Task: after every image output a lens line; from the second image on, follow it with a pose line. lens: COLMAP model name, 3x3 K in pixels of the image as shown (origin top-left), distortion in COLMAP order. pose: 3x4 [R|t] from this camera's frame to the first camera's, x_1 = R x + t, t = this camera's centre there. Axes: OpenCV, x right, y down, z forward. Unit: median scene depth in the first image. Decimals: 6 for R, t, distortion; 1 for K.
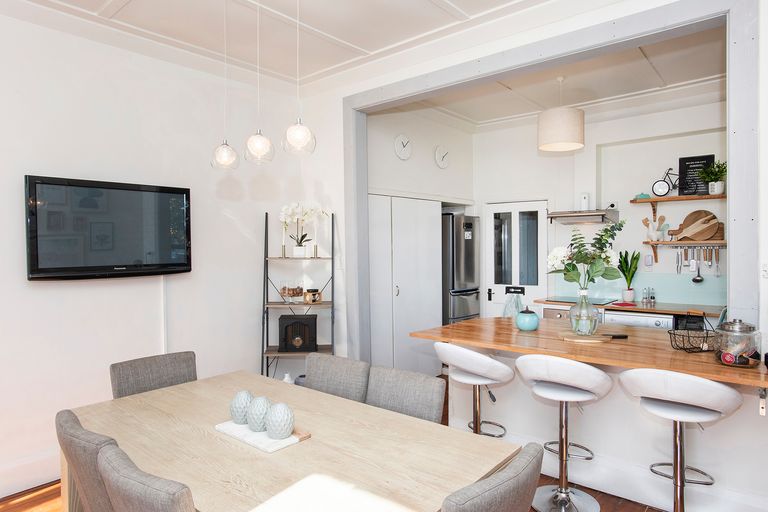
lens RADIAL K [[471.7, 0, 384.0], [0, 471.7, 256.0], [0, 0, 1]] dist [-0.020434, -0.000907]
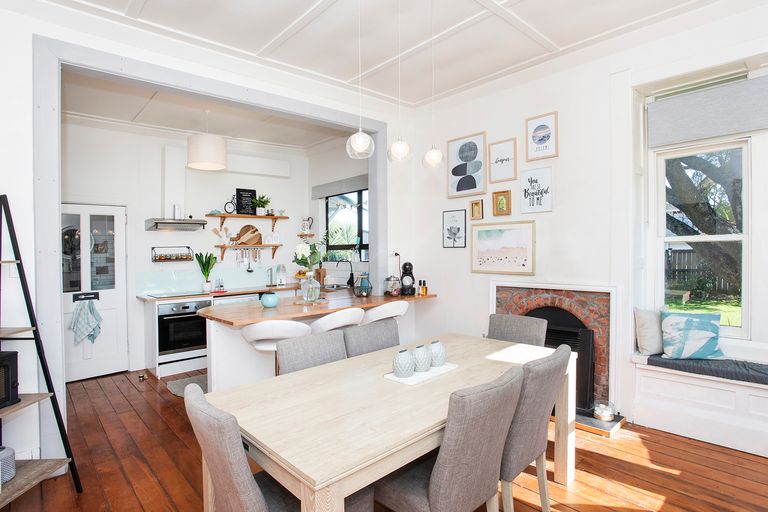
lens RADIAL K [[409.1, 0, 384.0], [0, 409.1, 256.0], [0, 0, 1]] dist [-0.048525, 0.000014]
pose [[0.117995, -0.007332, 0.992987, -0.577126], [0.042383, 0.999099, 0.002340, 0.018747], [-0.992109, 0.041810, 0.118199, 0.396183]]
